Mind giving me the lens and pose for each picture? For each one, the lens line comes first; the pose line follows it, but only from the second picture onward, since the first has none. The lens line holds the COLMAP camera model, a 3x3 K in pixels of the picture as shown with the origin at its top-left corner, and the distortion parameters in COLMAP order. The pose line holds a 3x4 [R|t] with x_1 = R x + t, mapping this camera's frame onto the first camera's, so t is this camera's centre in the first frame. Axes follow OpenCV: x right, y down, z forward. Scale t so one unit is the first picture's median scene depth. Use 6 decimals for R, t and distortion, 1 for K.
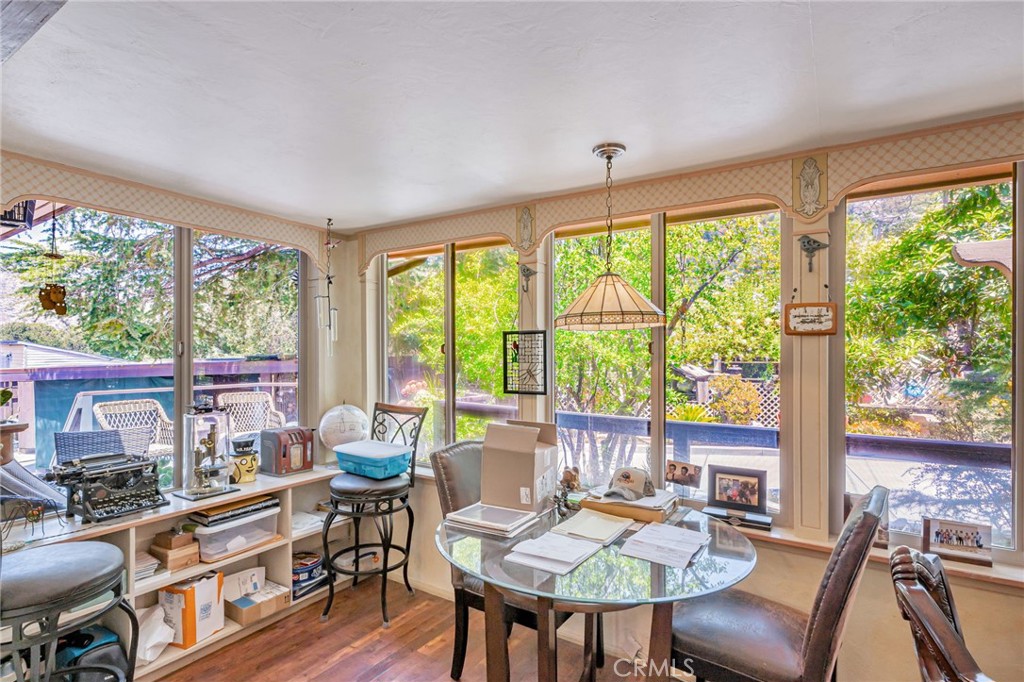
lens RADIAL K [[528.2, 0, 520.8], [0, 528.2, 345.7], [0, 0, 1]] dist [-0.001517, -0.000057]
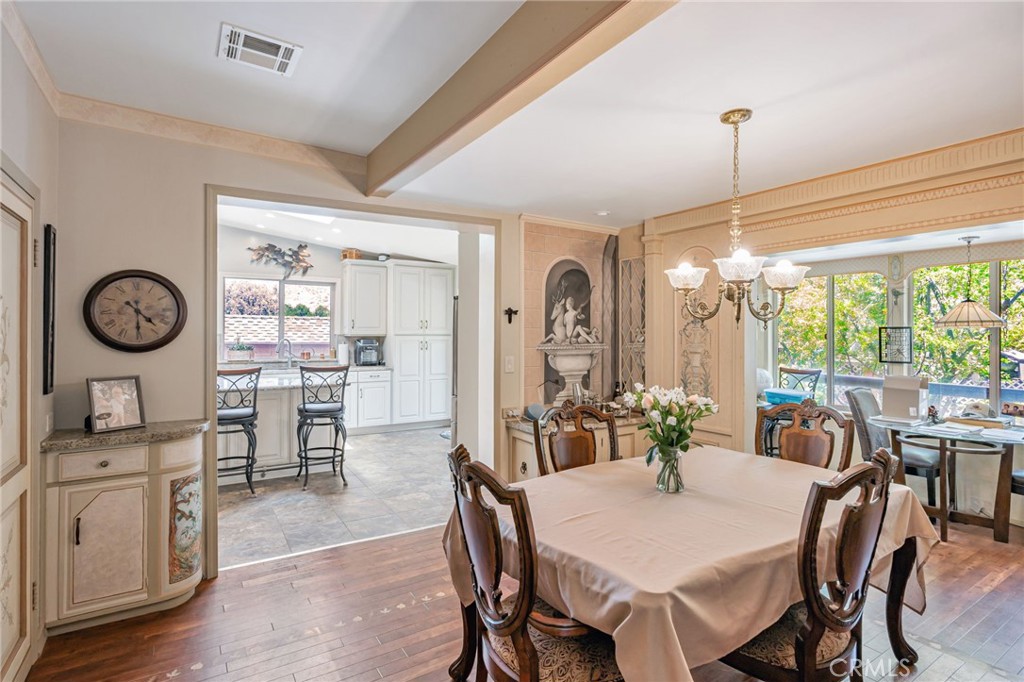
lens RADIAL K [[527.0, 0, 513.6], [0, 527.0, 328.2], [0, 0, 1]] dist [-0.002317, 0.000268]
pose [[0.909166, 0.002551, -0.416425, -0.414316], [-0.004042, 0.999988, -0.002698, -0.014193], [0.416413, 0.004136, 0.909166, -1.107163]]
